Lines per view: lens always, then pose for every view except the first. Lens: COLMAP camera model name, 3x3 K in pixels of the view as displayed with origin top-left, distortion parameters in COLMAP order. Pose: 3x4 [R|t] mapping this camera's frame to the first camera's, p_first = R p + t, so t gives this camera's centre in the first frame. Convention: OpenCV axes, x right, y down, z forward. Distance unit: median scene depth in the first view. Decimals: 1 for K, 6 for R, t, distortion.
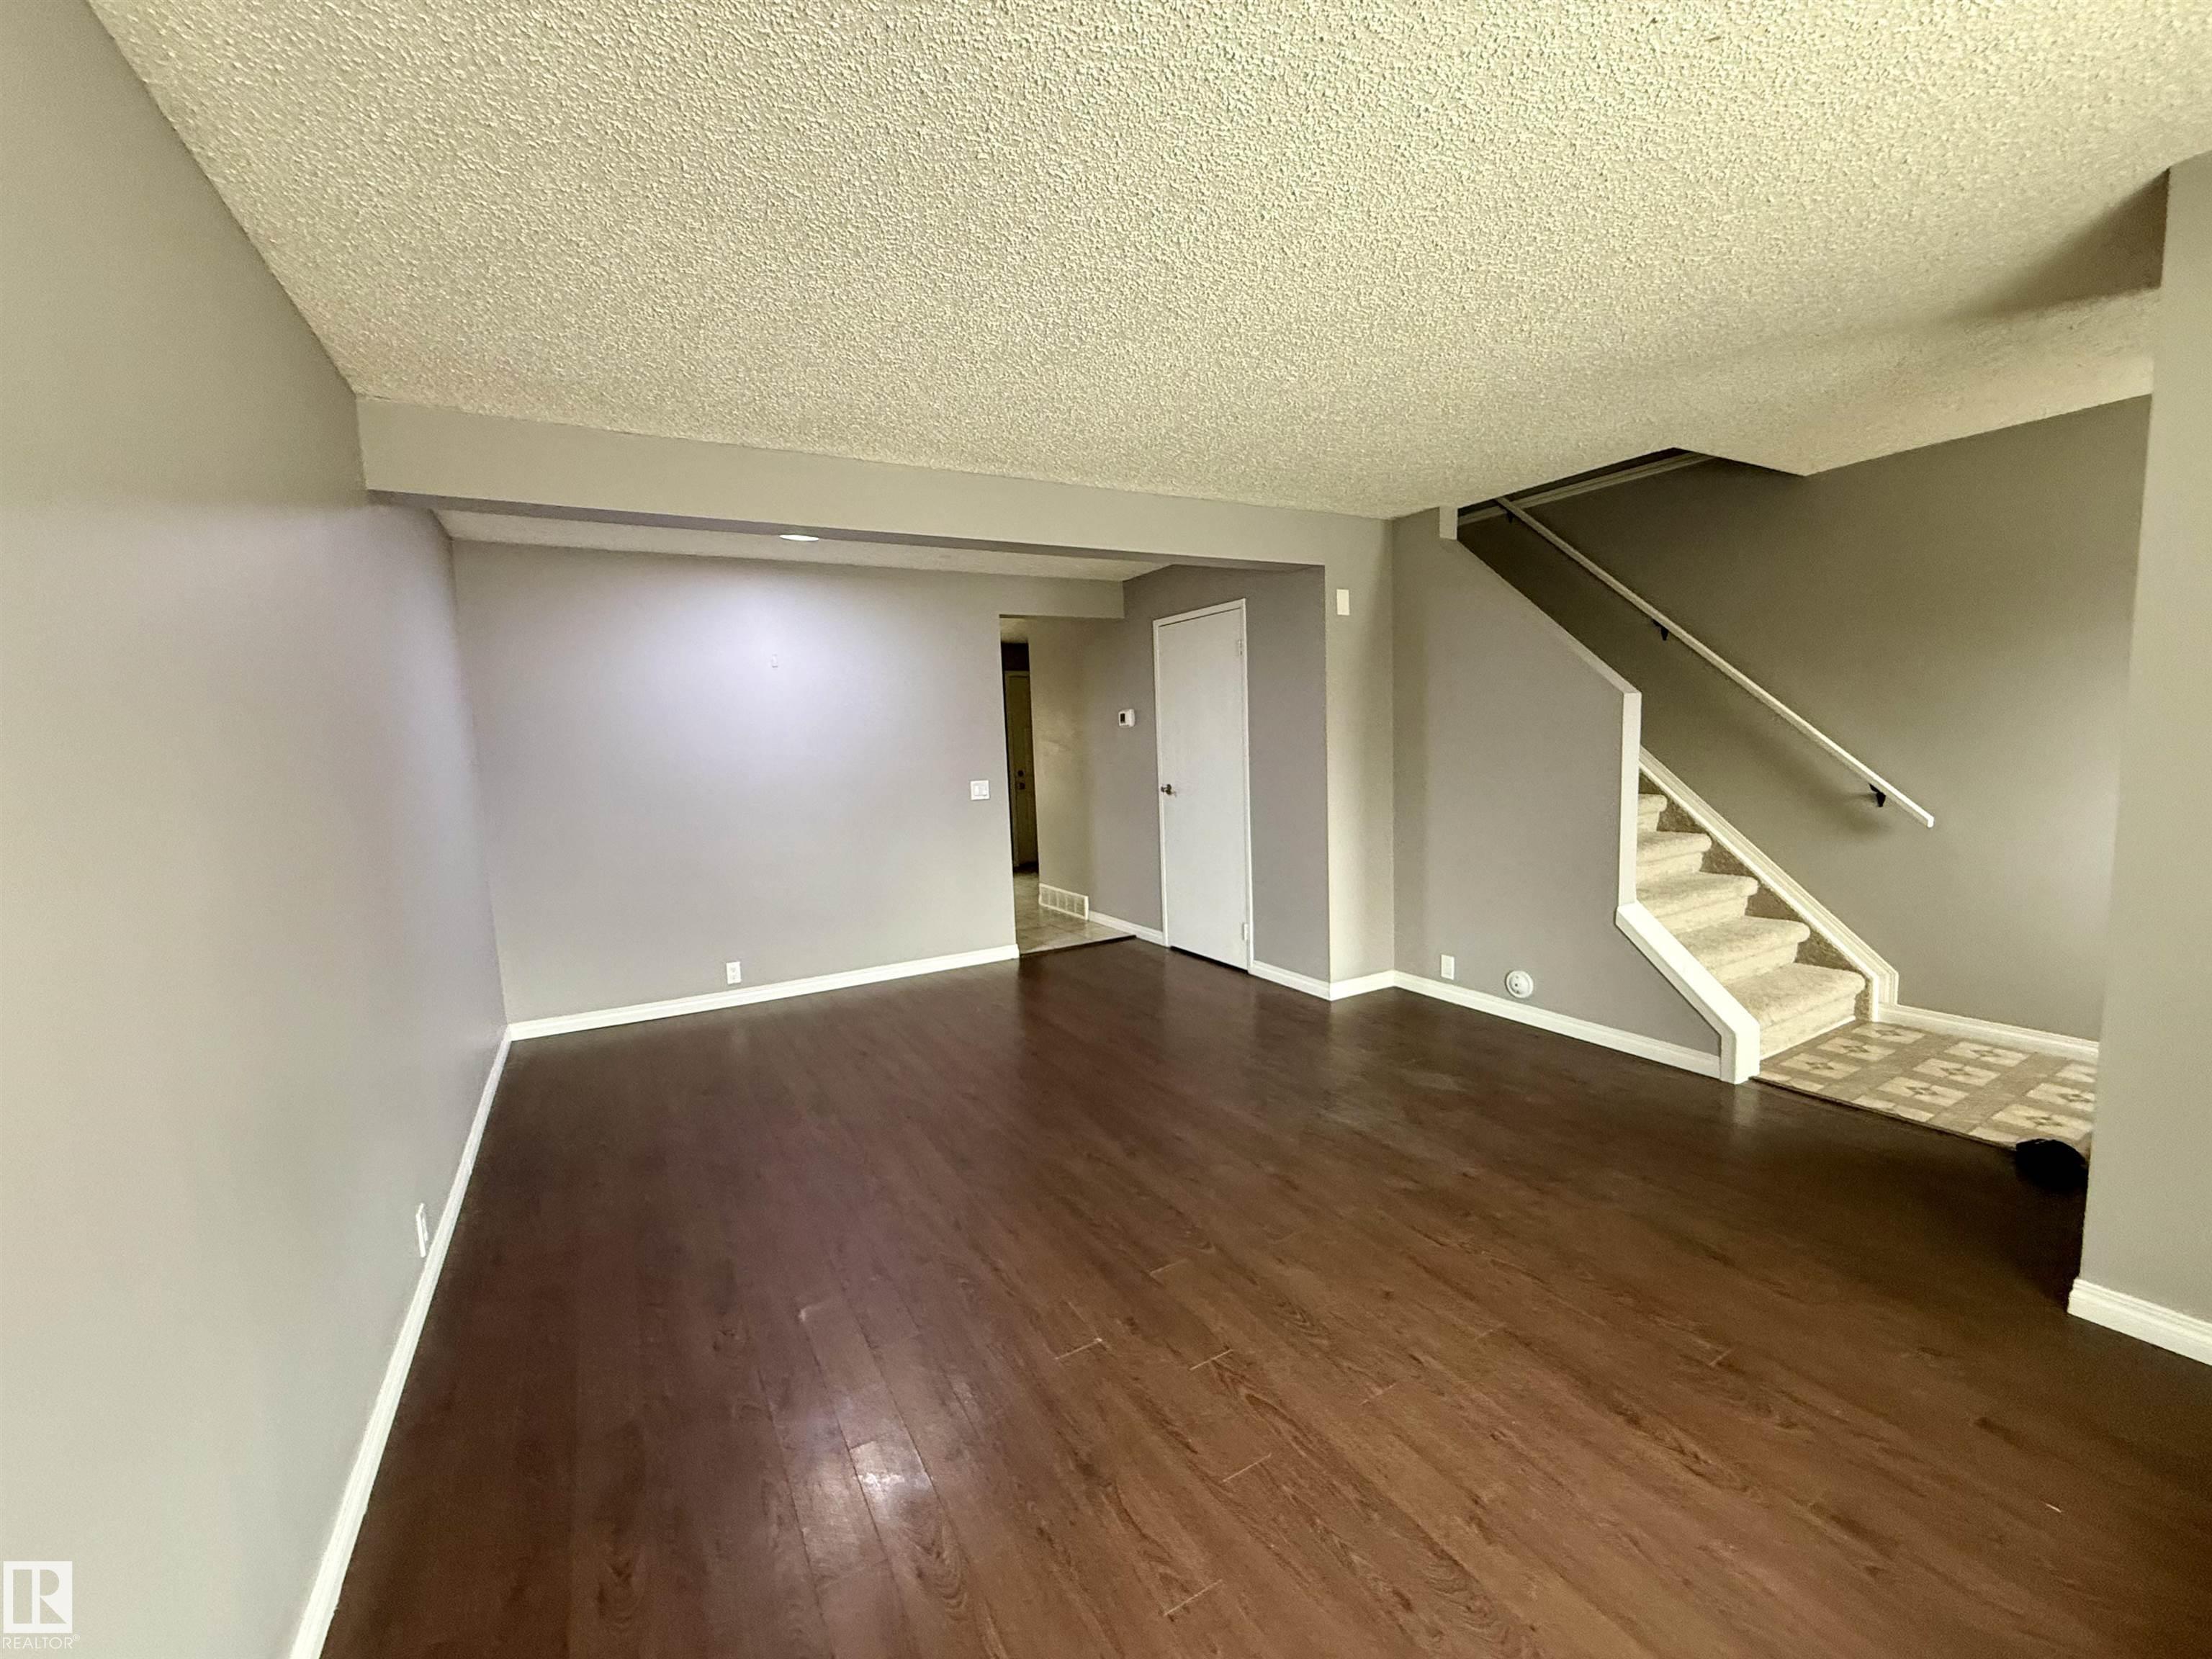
lens RADIAL K [[880.6, 0, 1102.9], [0, 880.6, 820.4], [0, 0, 1]] dist [-0.003490, -0.000348]
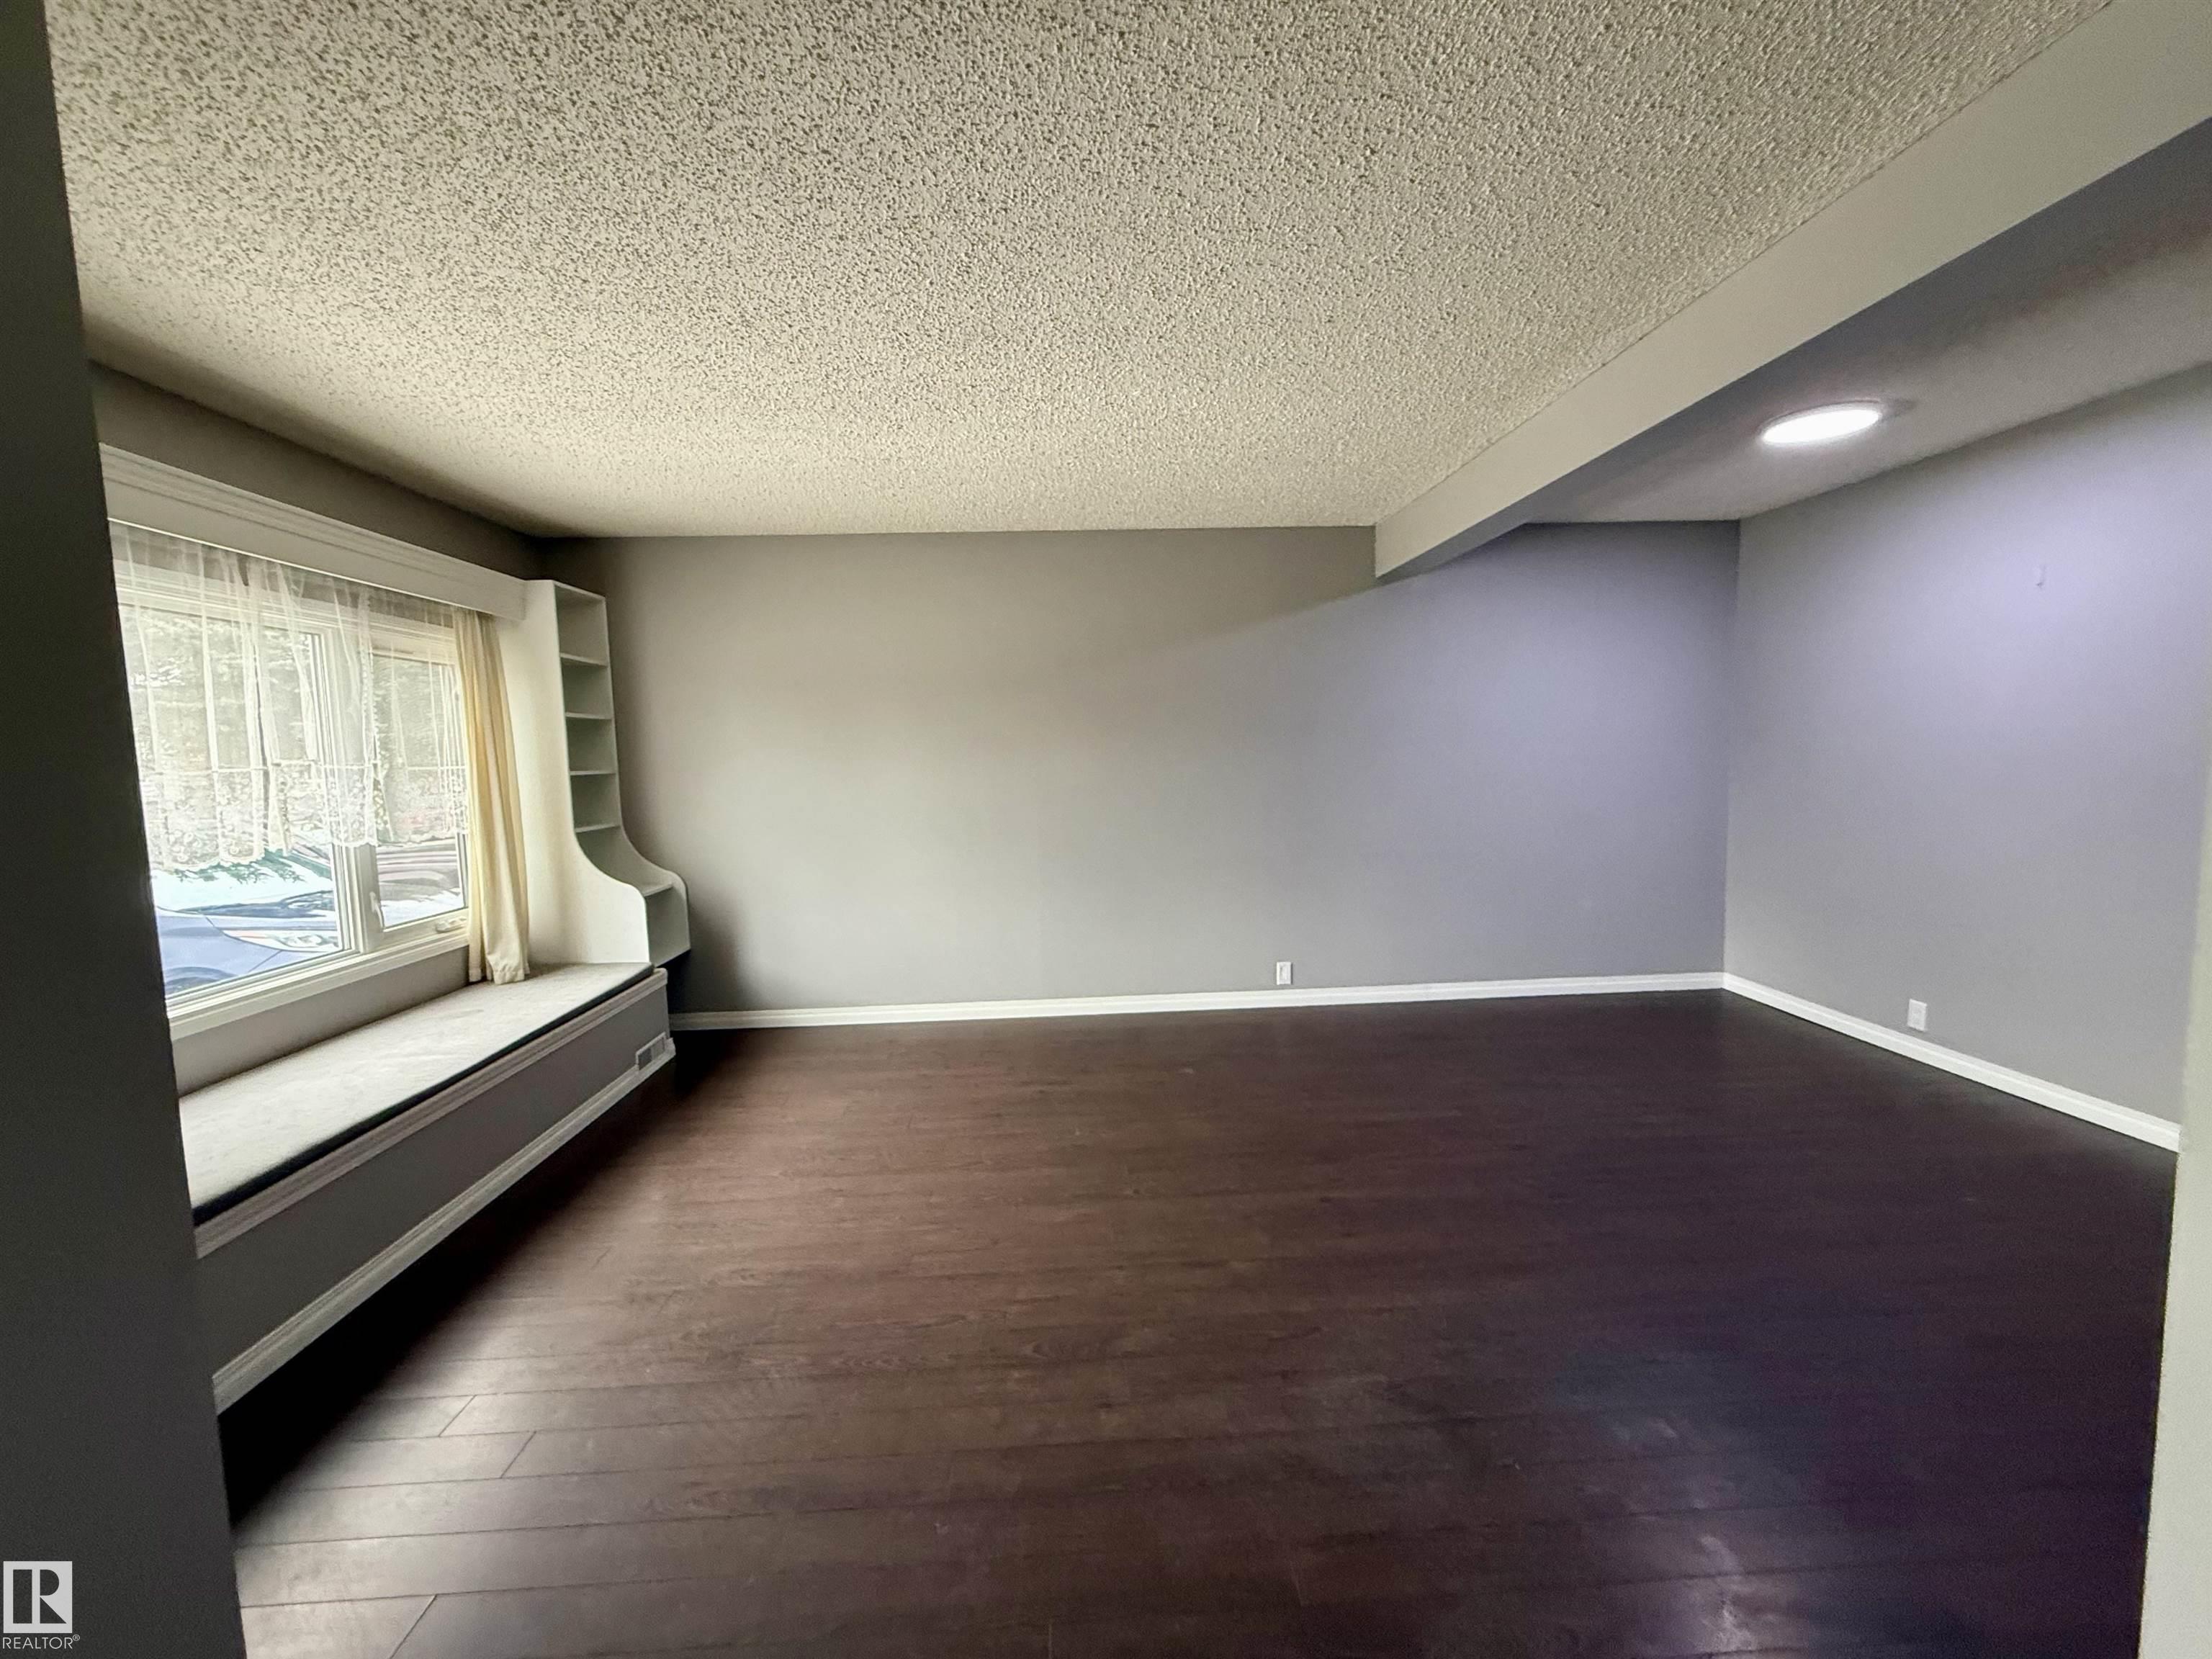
lens RADIAL K [[882.7, 0, 1099.2], [0, 882.7, 831.2], [0, 0, 1]] dist [0.000777, -0.000028]
pose [[-0.454092, 0.129370, -0.881512, 0.611056], [-0.037504, 0.985749, 0.163987, -0.087647], [0.890165, 0.107526, -0.442769, 0.799991]]
